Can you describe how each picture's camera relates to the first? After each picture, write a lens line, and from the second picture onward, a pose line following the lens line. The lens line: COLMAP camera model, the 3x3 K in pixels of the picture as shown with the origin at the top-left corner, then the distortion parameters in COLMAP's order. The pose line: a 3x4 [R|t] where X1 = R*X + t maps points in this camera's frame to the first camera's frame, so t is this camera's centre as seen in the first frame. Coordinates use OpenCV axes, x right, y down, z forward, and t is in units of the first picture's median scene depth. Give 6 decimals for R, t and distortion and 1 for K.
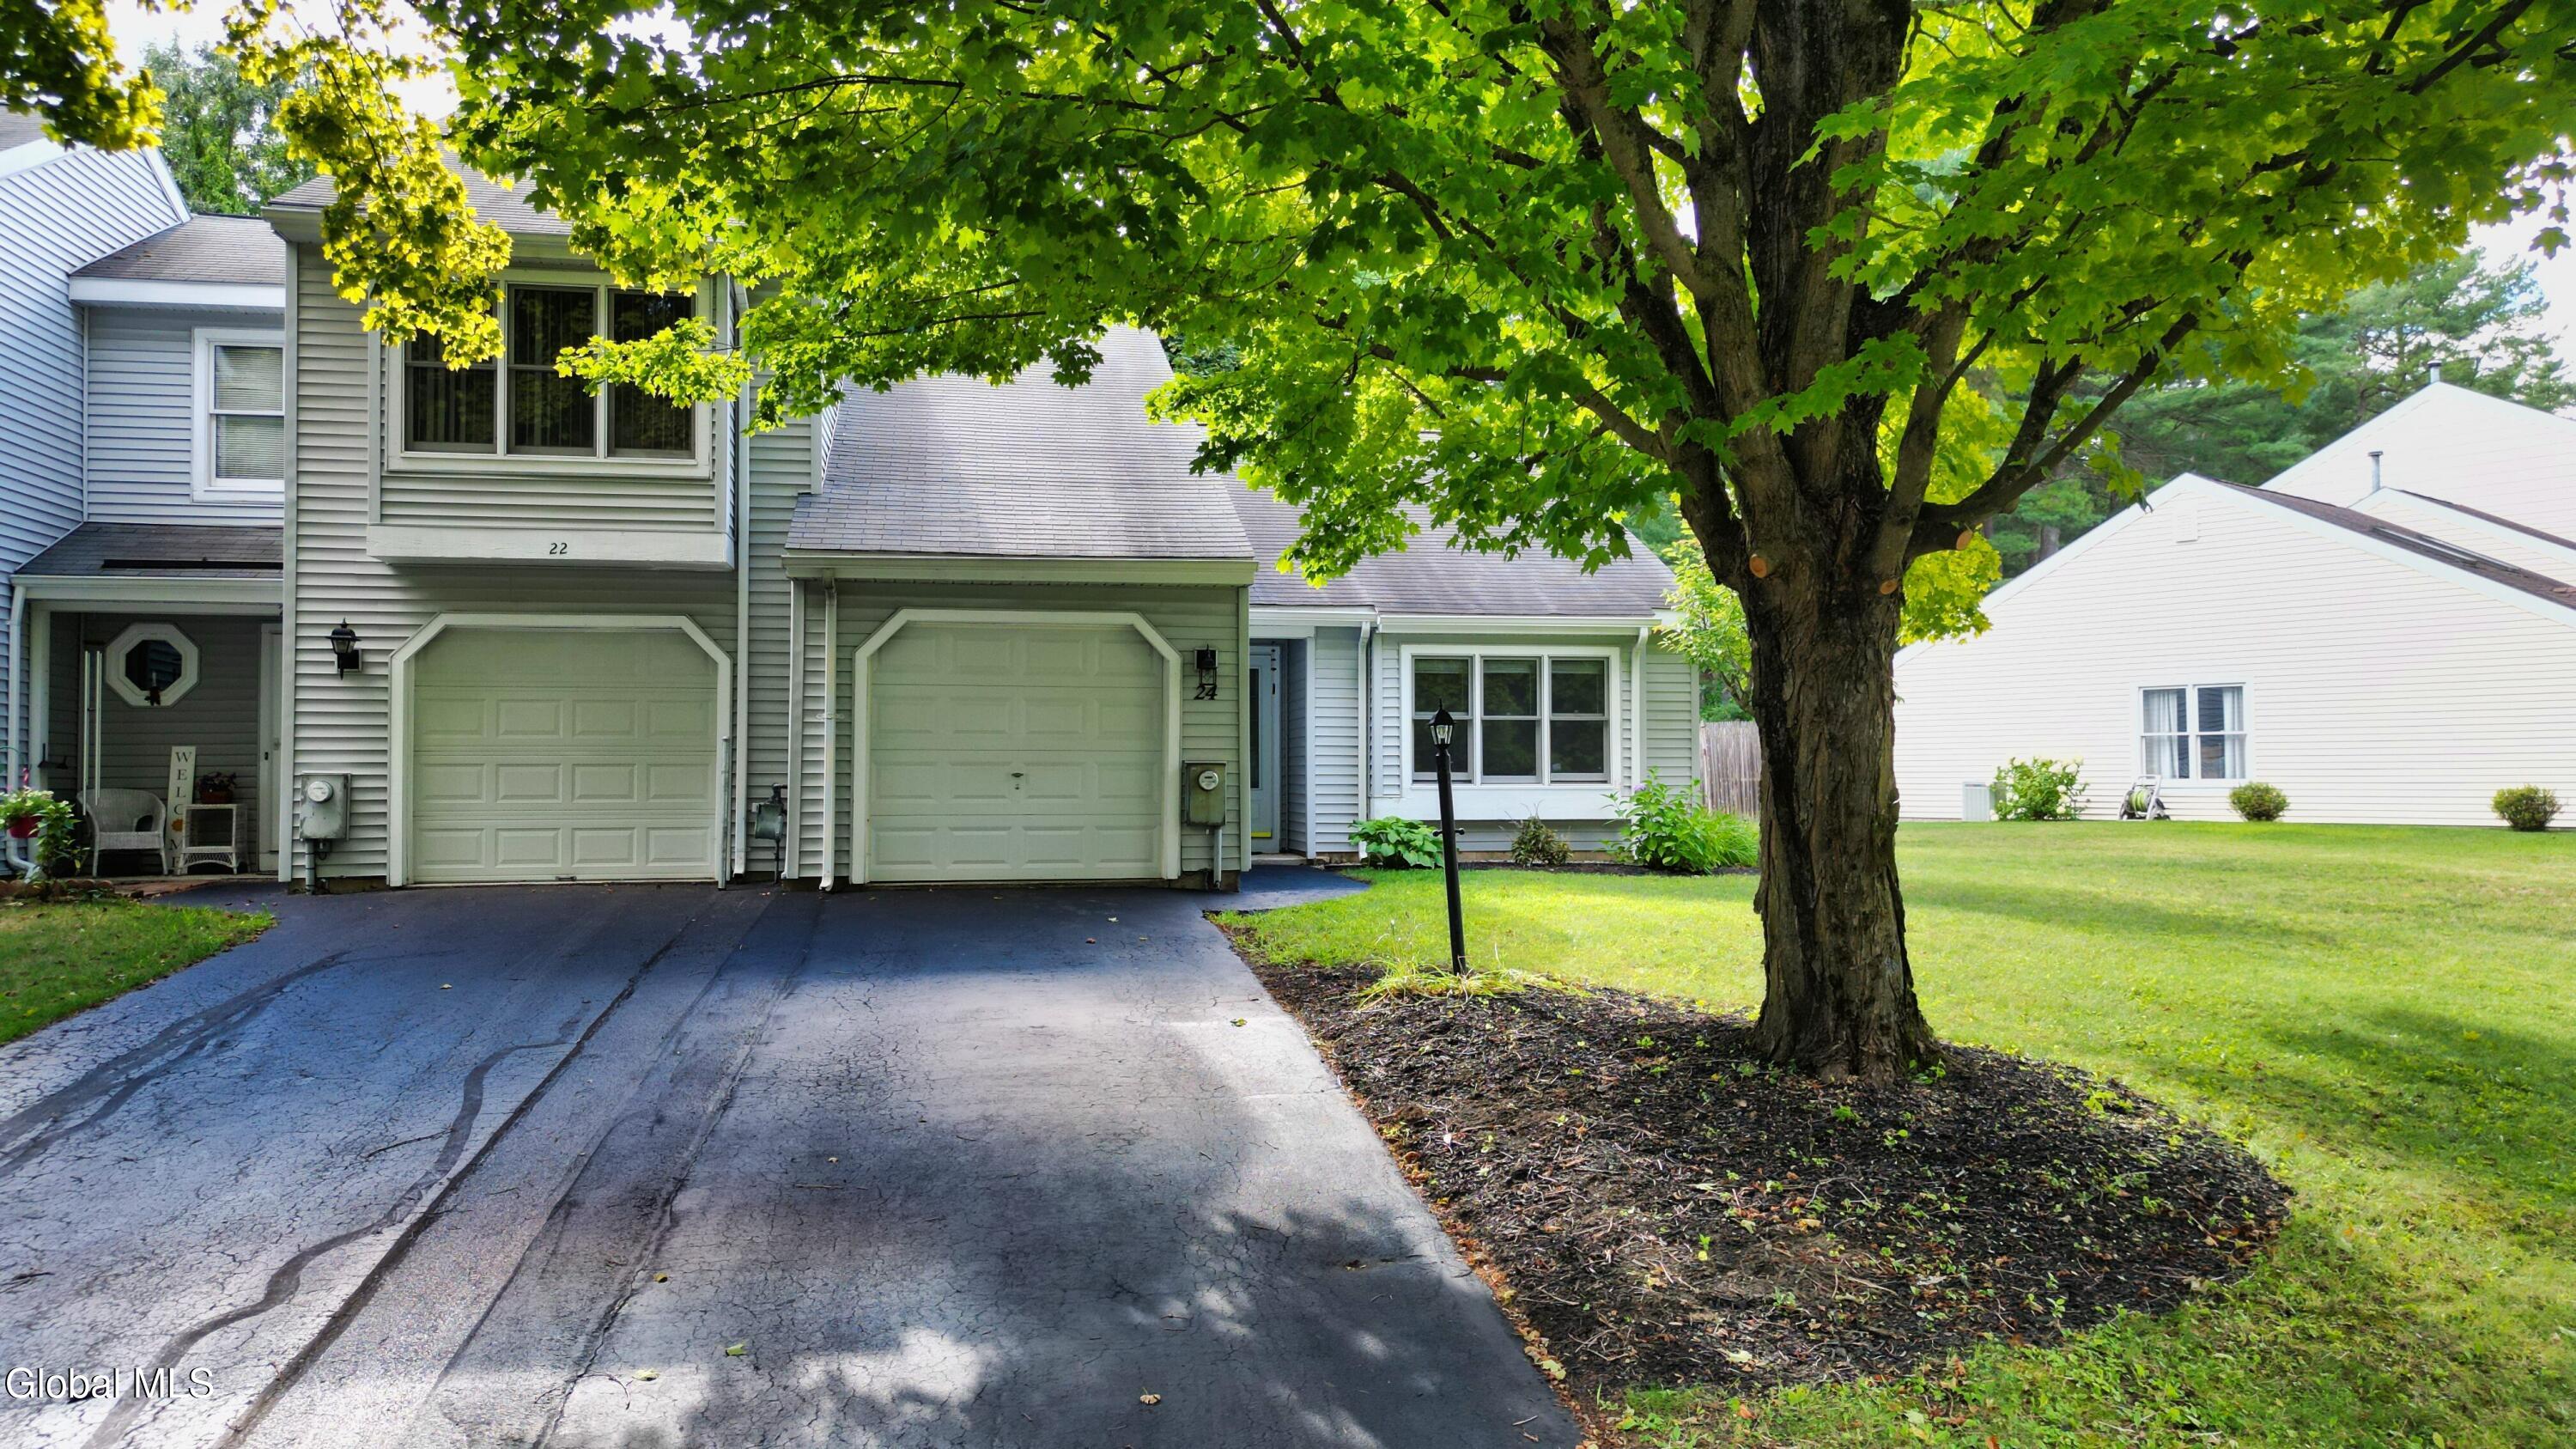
lens RADIAL K [[1819.1, 0, 1288.0], [0, 1819.1, 724.5], [0, 0, 1]] dist [0.030048, -0.004873]
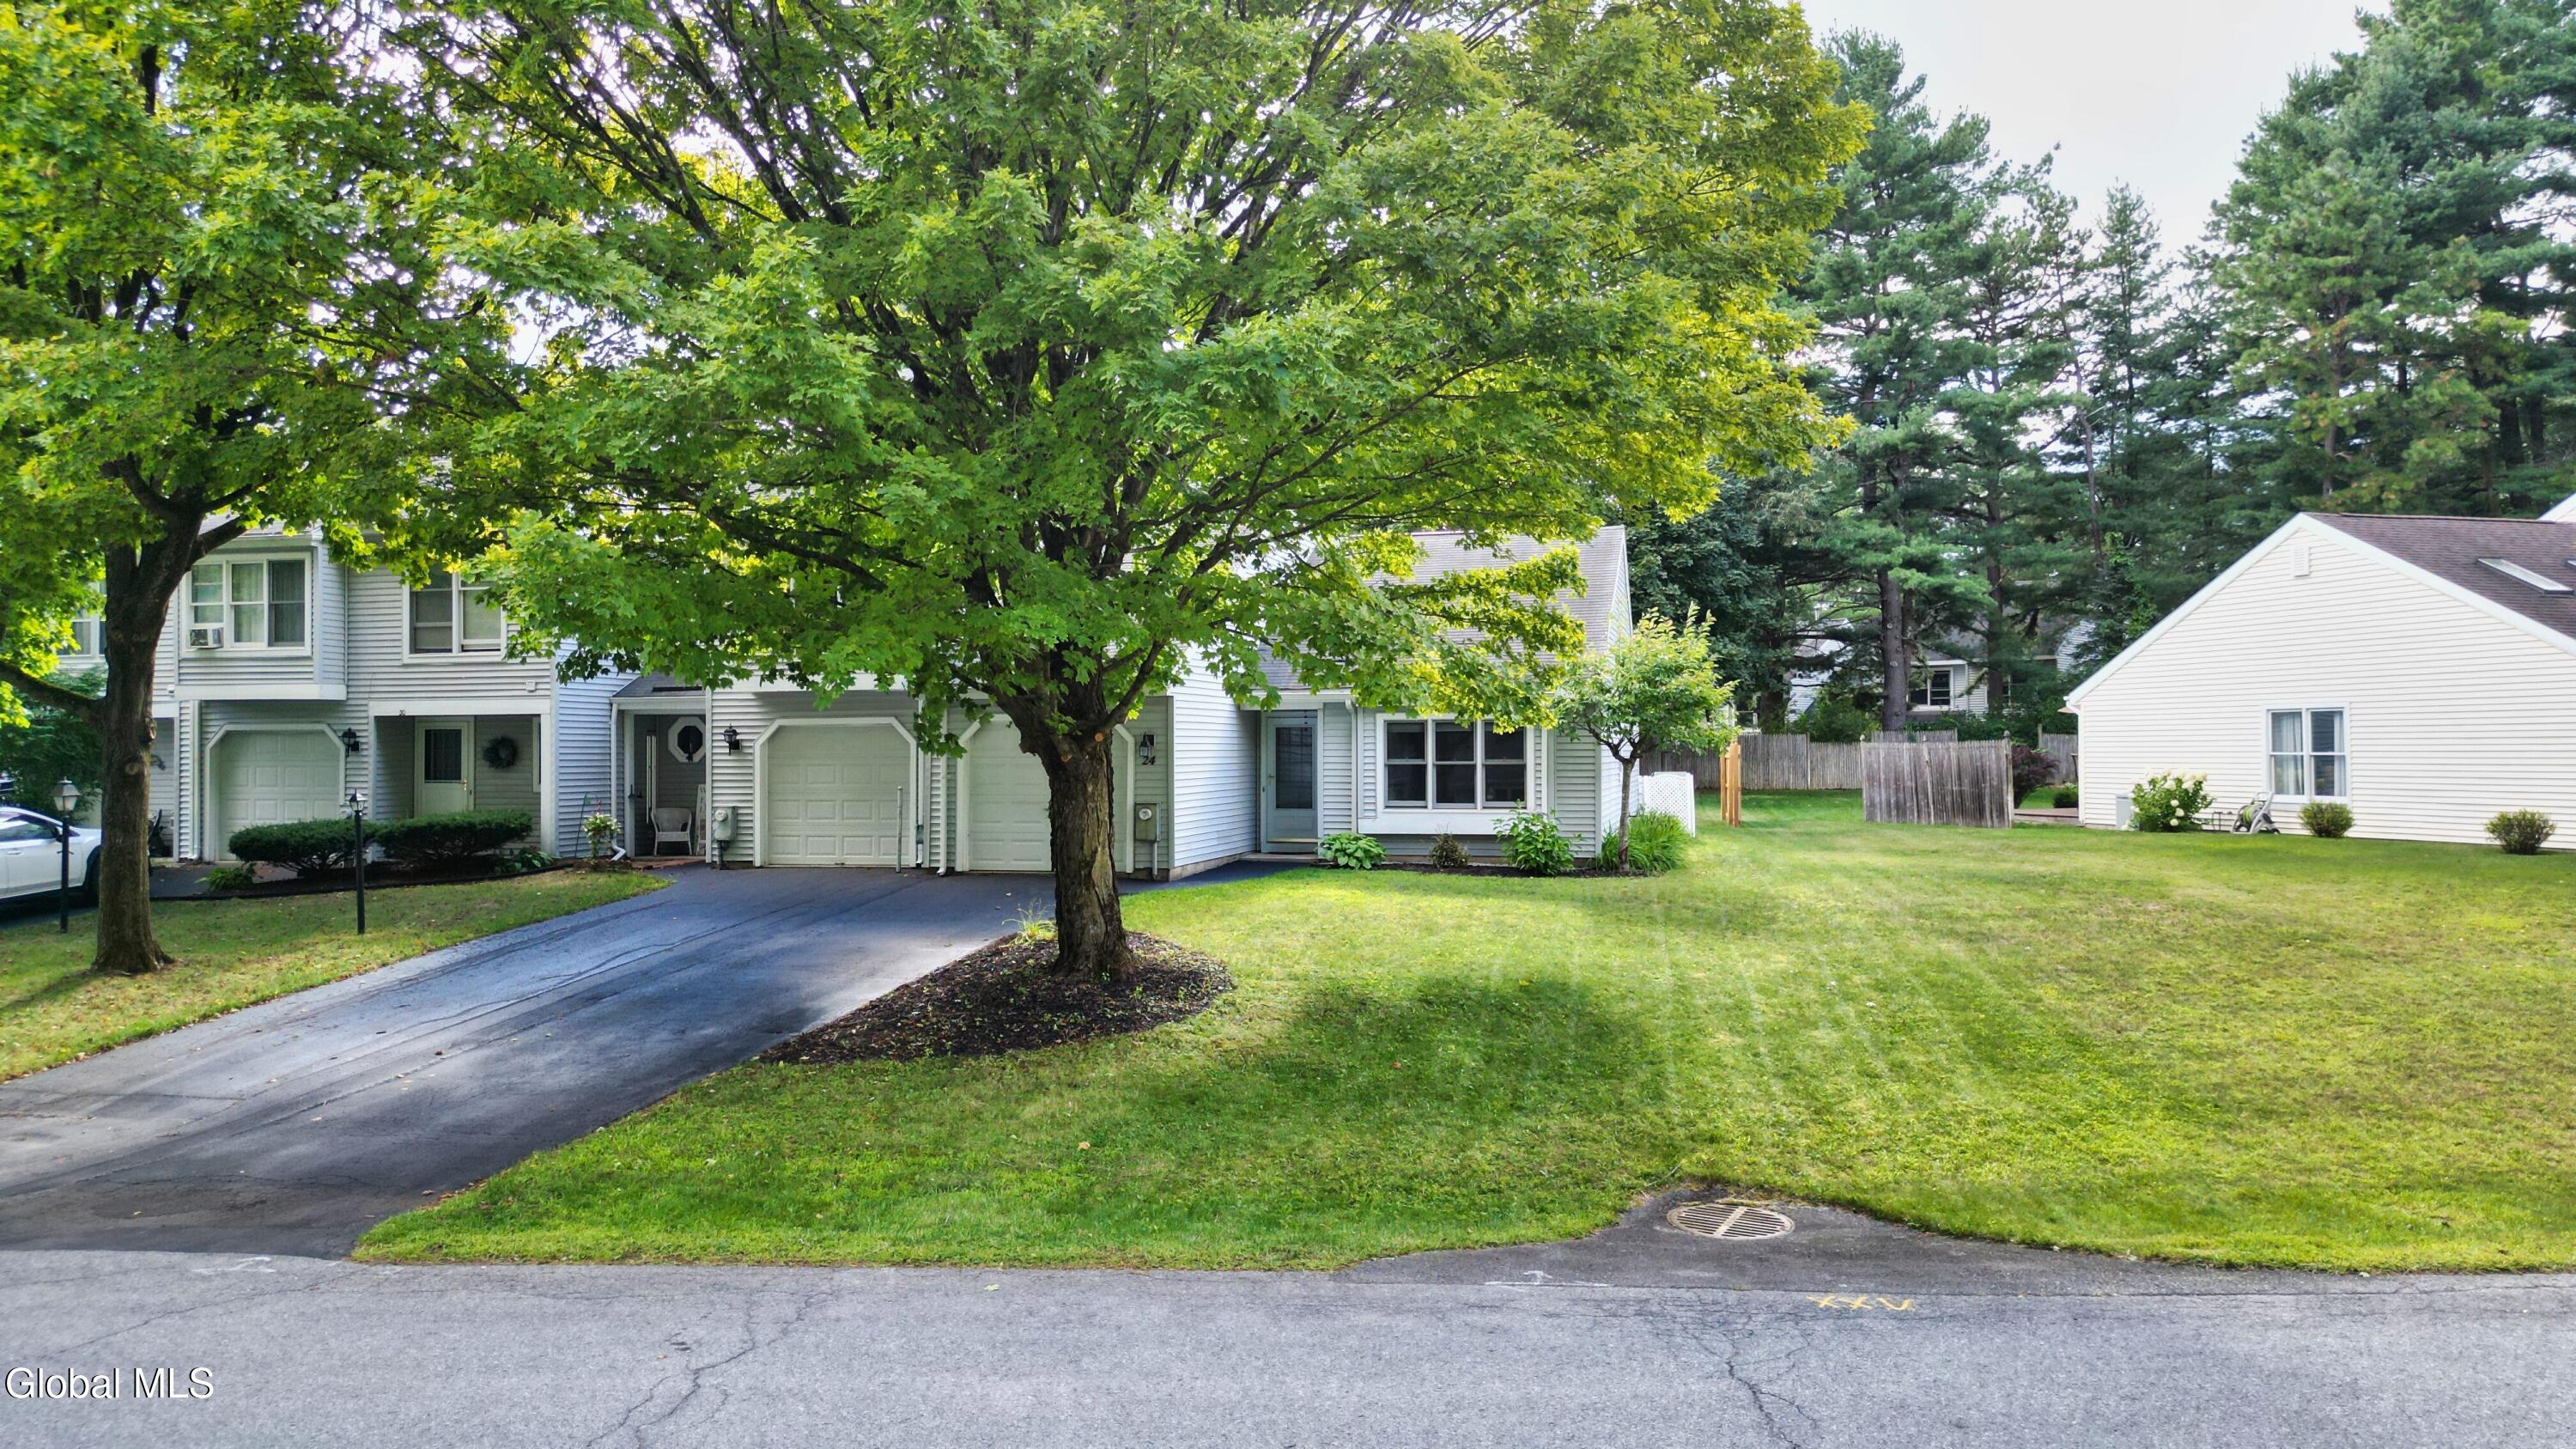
lens RADIAL K [[1819.1, 0, 1288.0], [0, 1819.1, 724.5], [0, 0, 1]] dist [0.030048, -0.004873]
pose [[0.911002, -0.008767, -0.412309, 0.621134], [0.016434, 0.999752, 0.015054, -0.060287], [0.412074, -0.020490, 0.910920, -0.374585]]
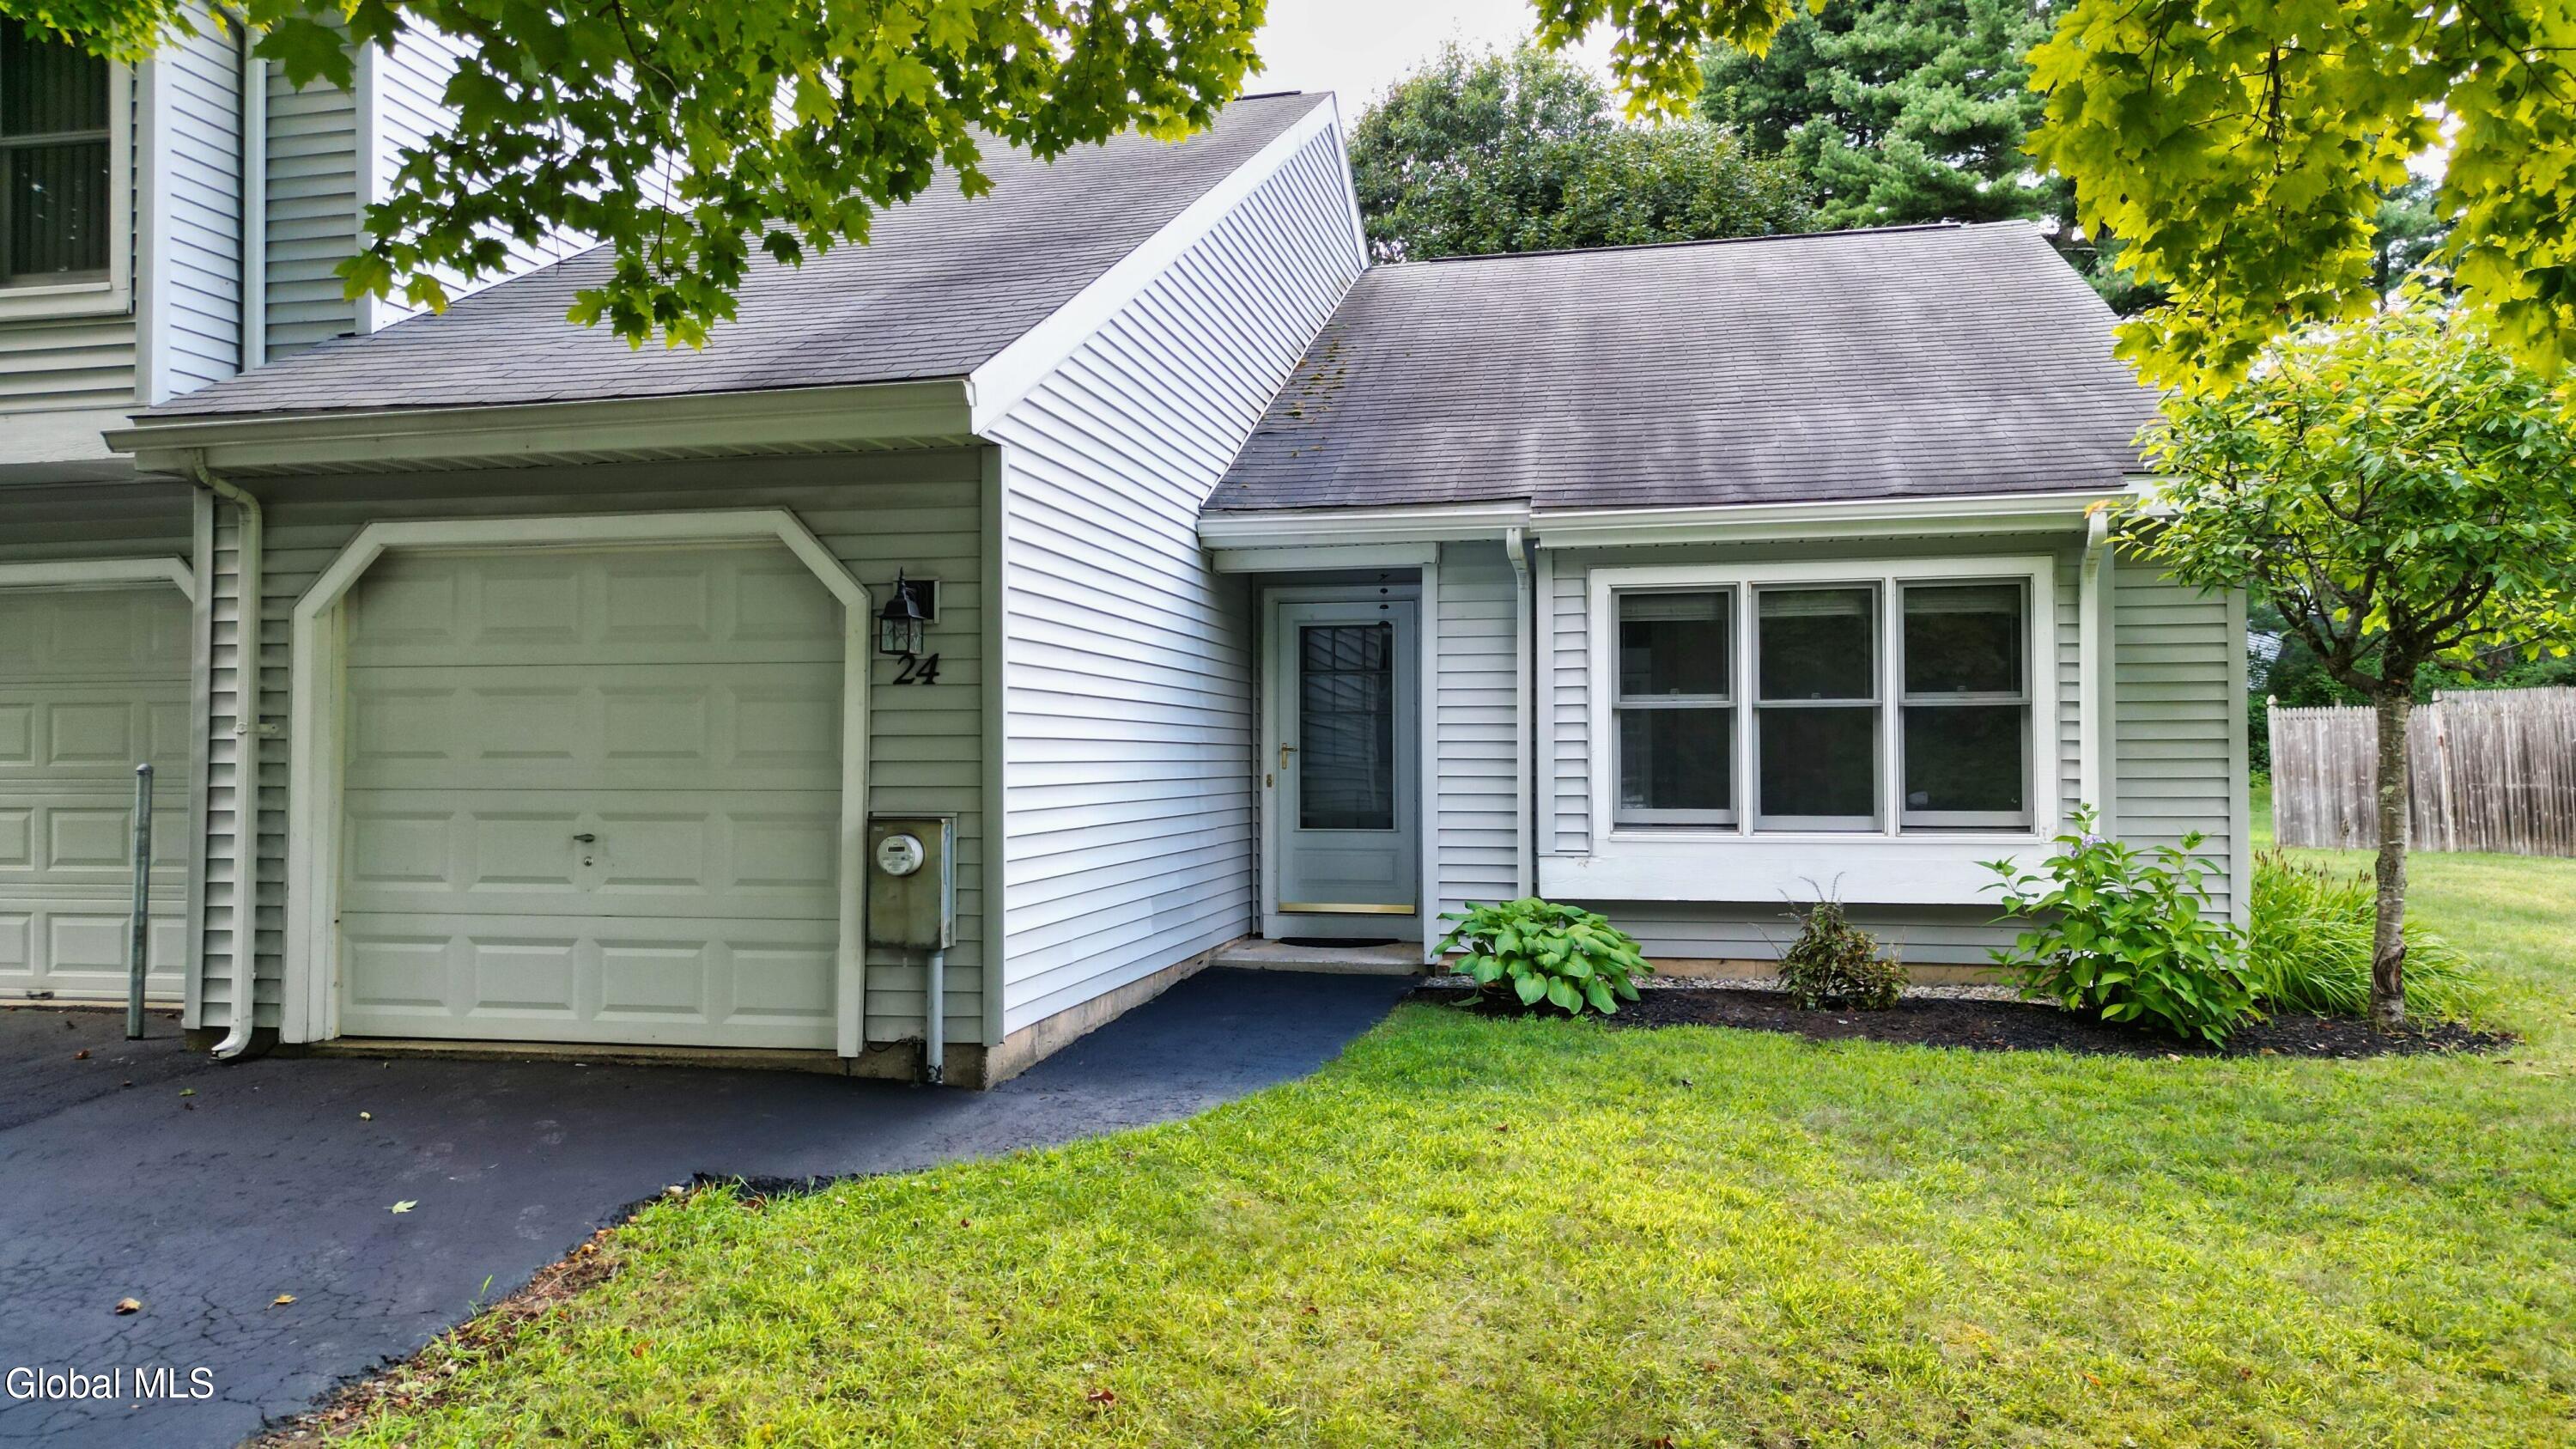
lens RADIAL K [[1819.1, 0, 1288.0], [0, 1819.1, 724.5], [0, 0, 1]] dist [0.030048, -0.004873]
pose [[0.925321, -0.008862, -0.379081, 0.188045], [0.014305, 0.999831, 0.011545, -0.006060], [0.378915, -0.016105, 0.925291, 0.488682]]
